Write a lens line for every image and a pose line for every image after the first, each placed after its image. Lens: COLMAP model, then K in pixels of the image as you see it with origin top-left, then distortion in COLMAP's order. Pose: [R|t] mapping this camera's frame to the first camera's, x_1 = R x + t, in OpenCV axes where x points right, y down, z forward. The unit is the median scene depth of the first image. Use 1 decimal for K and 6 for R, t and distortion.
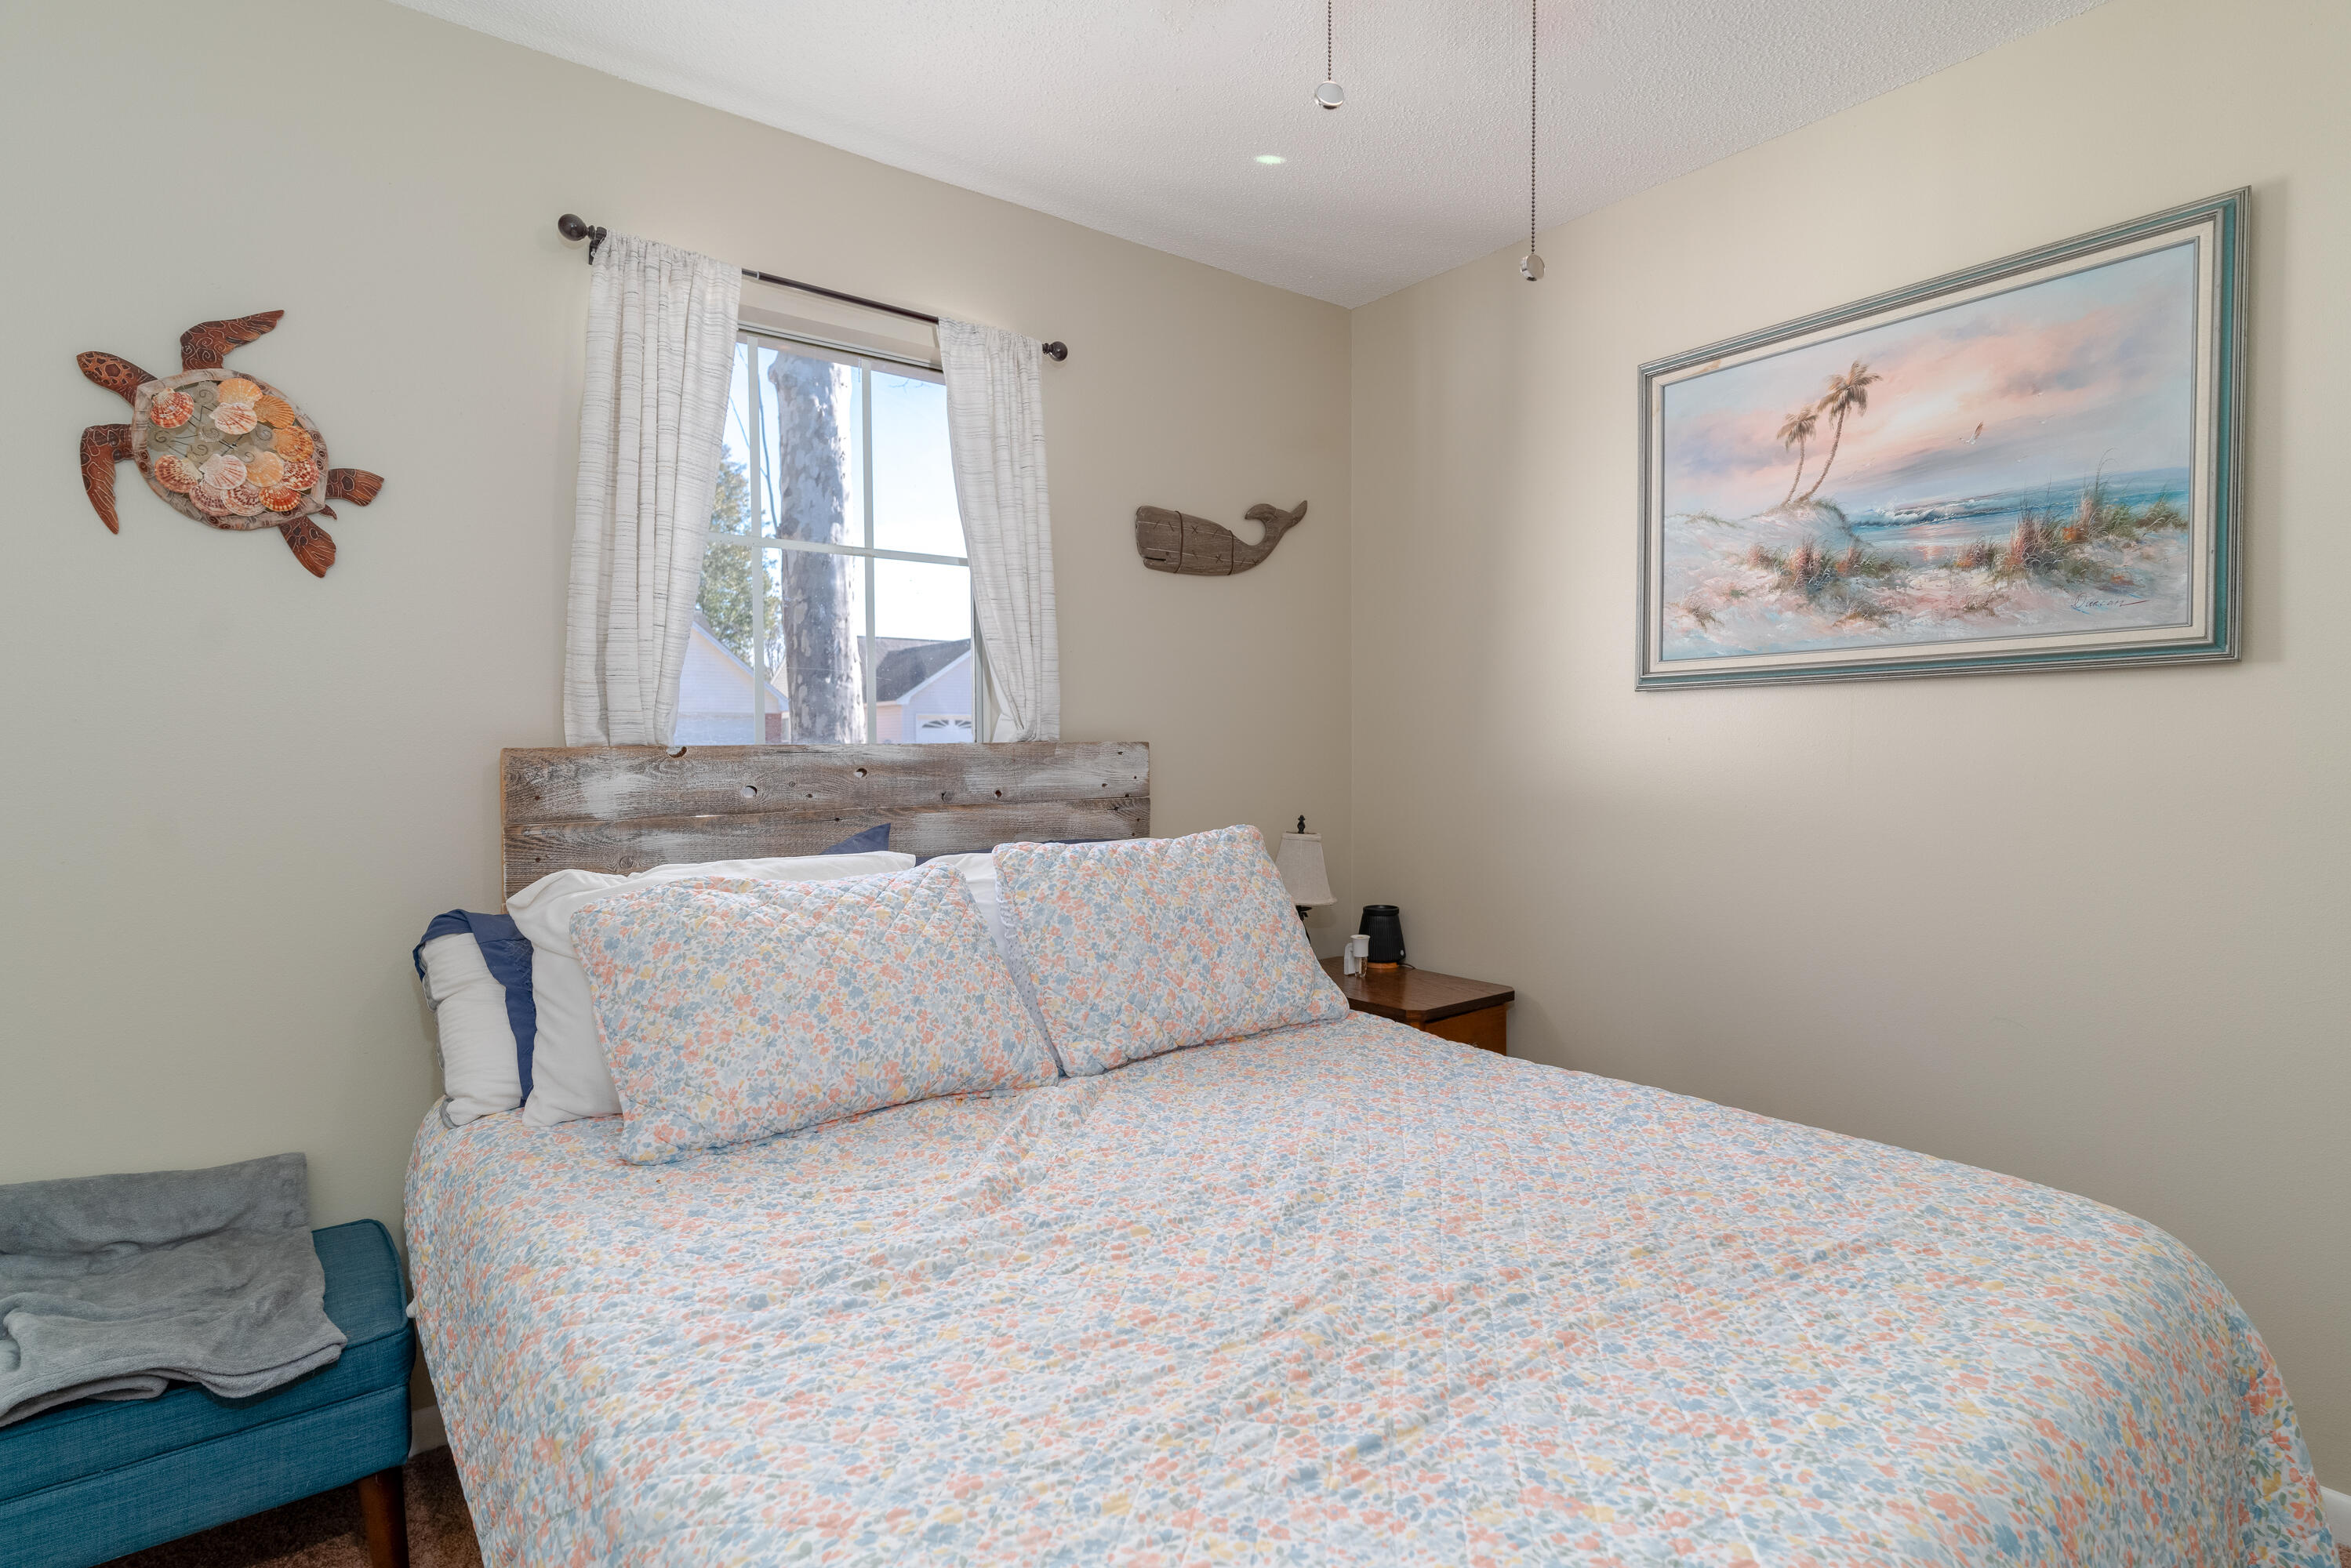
lens RADIAL K [[1170.3, 0, 1231.6], [0, 1170.3, 772.7], [0, 0, 1]] dist [0.001317, 0.000592]
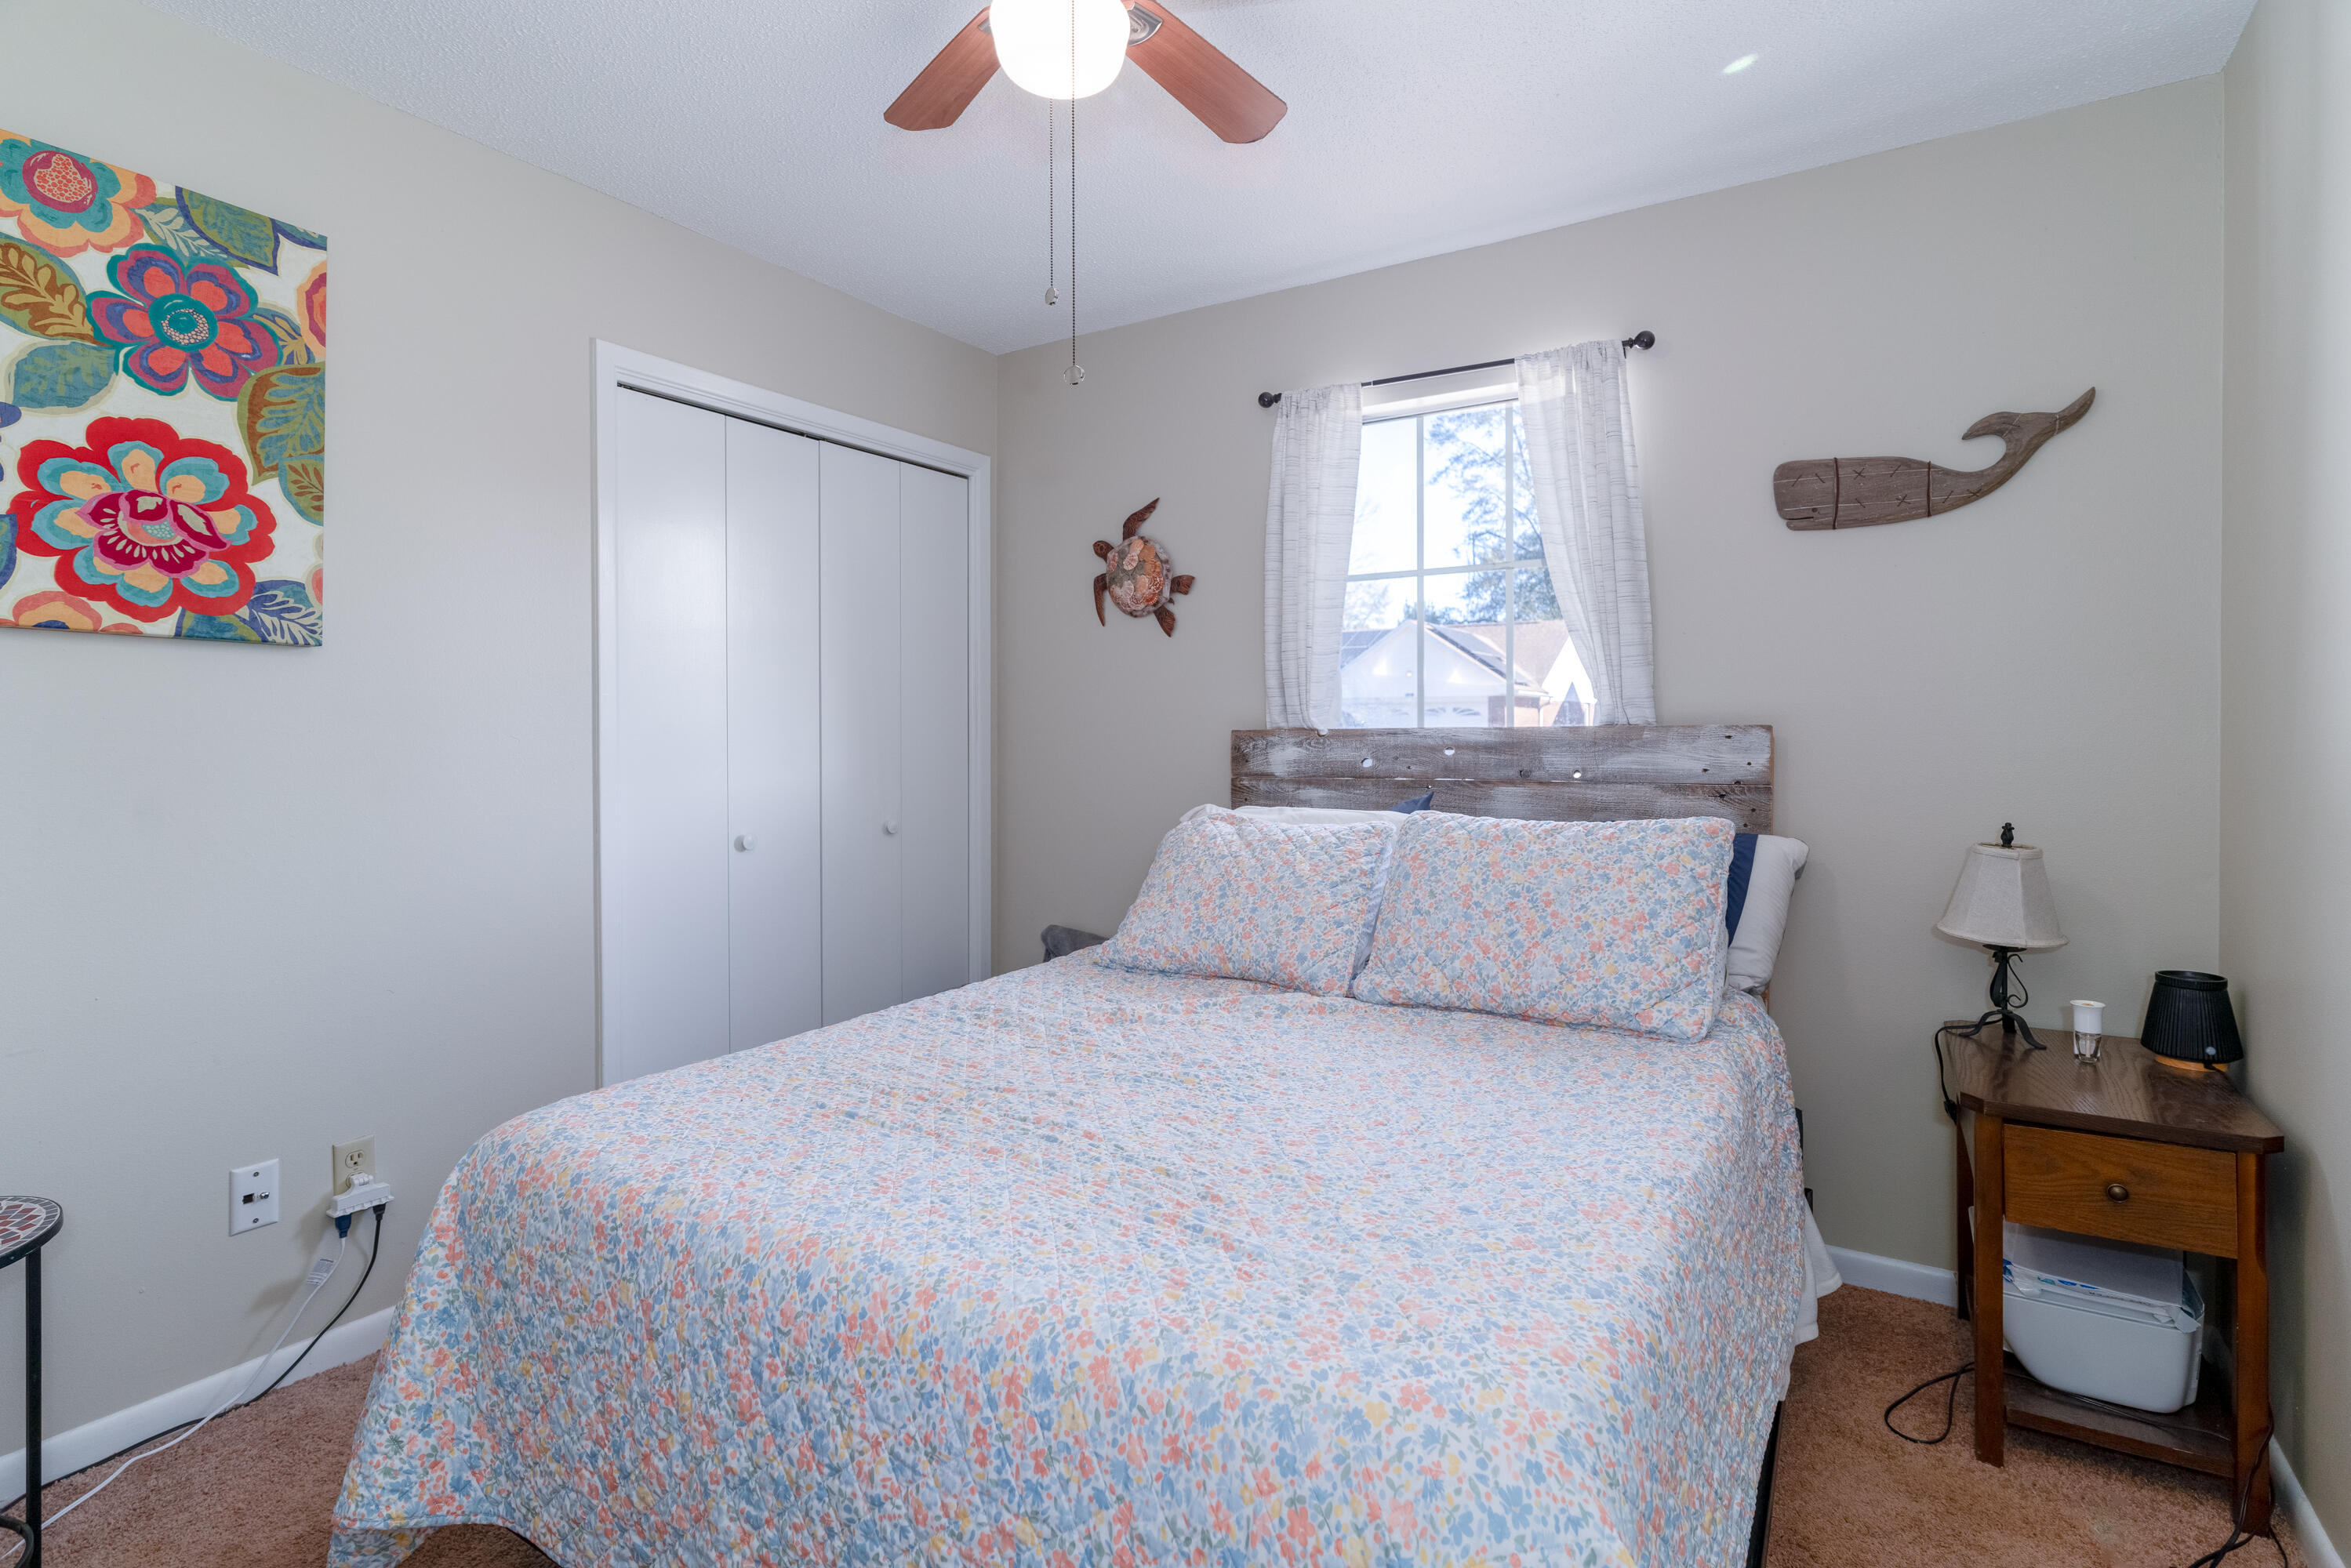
lens RADIAL K [[1126.2, 0, 1145.5], [0, 1126.2, 731.7], [0, 0, 1]] dist [0.003029, 0.000369]
pose [[0.328541, 0.004352, -0.944480, 0.756707], [-0.022328, 0.999746, -0.003160, -0.009805], [0.944226, 0.022126, 0.328555, 0.332757]]
